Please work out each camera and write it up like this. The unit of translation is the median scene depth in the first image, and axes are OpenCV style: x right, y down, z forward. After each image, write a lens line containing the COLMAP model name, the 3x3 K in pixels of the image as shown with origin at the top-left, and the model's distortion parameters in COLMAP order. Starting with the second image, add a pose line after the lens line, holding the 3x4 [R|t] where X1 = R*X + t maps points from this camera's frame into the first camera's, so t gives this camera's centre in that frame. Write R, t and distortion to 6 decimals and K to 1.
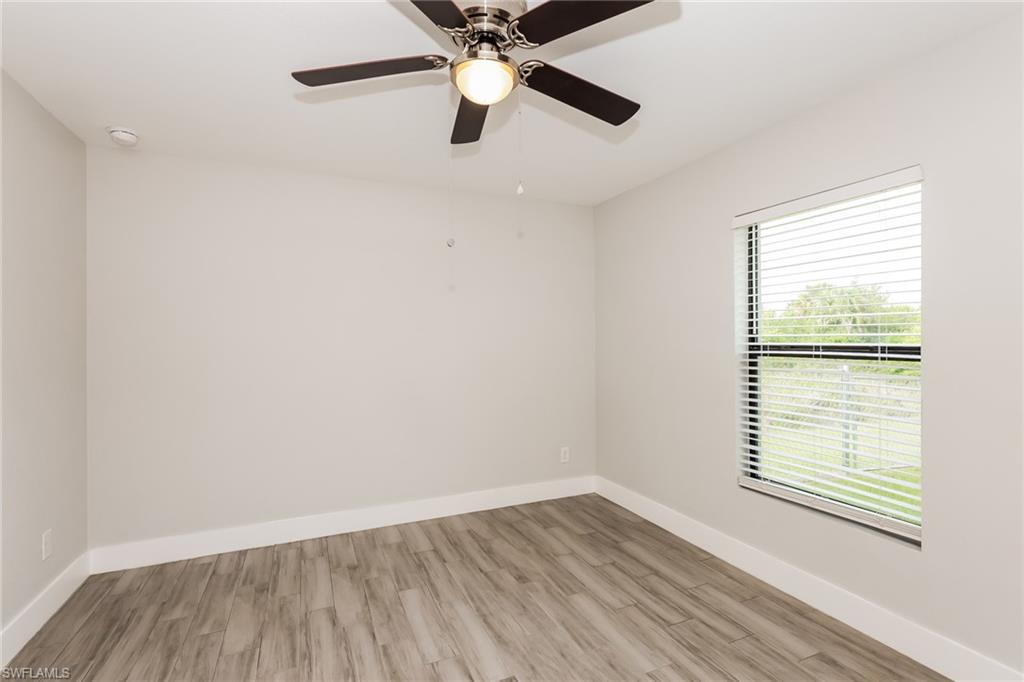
lens RADIAL K [[468.1, 0, 516.6], [0, 468.1, 334.4], [0, 0, 1]] dist [0.009613, -0.000234]
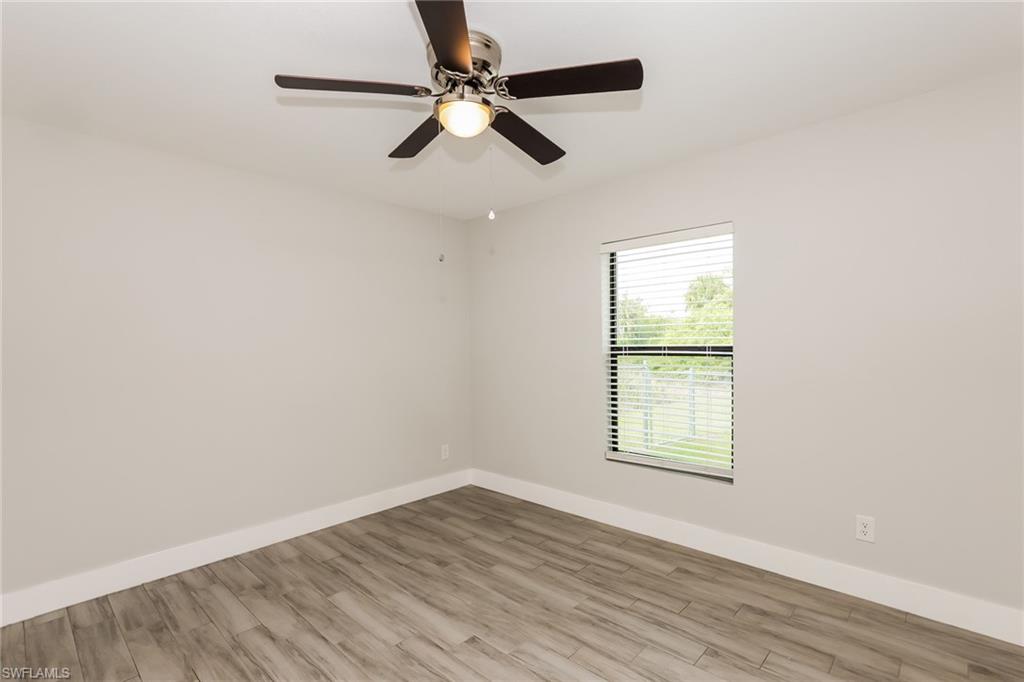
lens RADIAL K [[468.1, 0, 510.5], [0, 468.1, 343.7], [0, 0, 1]] dist [0.009613, -0.000234]
pose [[0.925317, -0.008352, 0.379102, -0.266167], [0.004951, 0.999938, 0.009944, 0.000755], [-0.379161, -0.007324, 0.925302, -0.069655]]
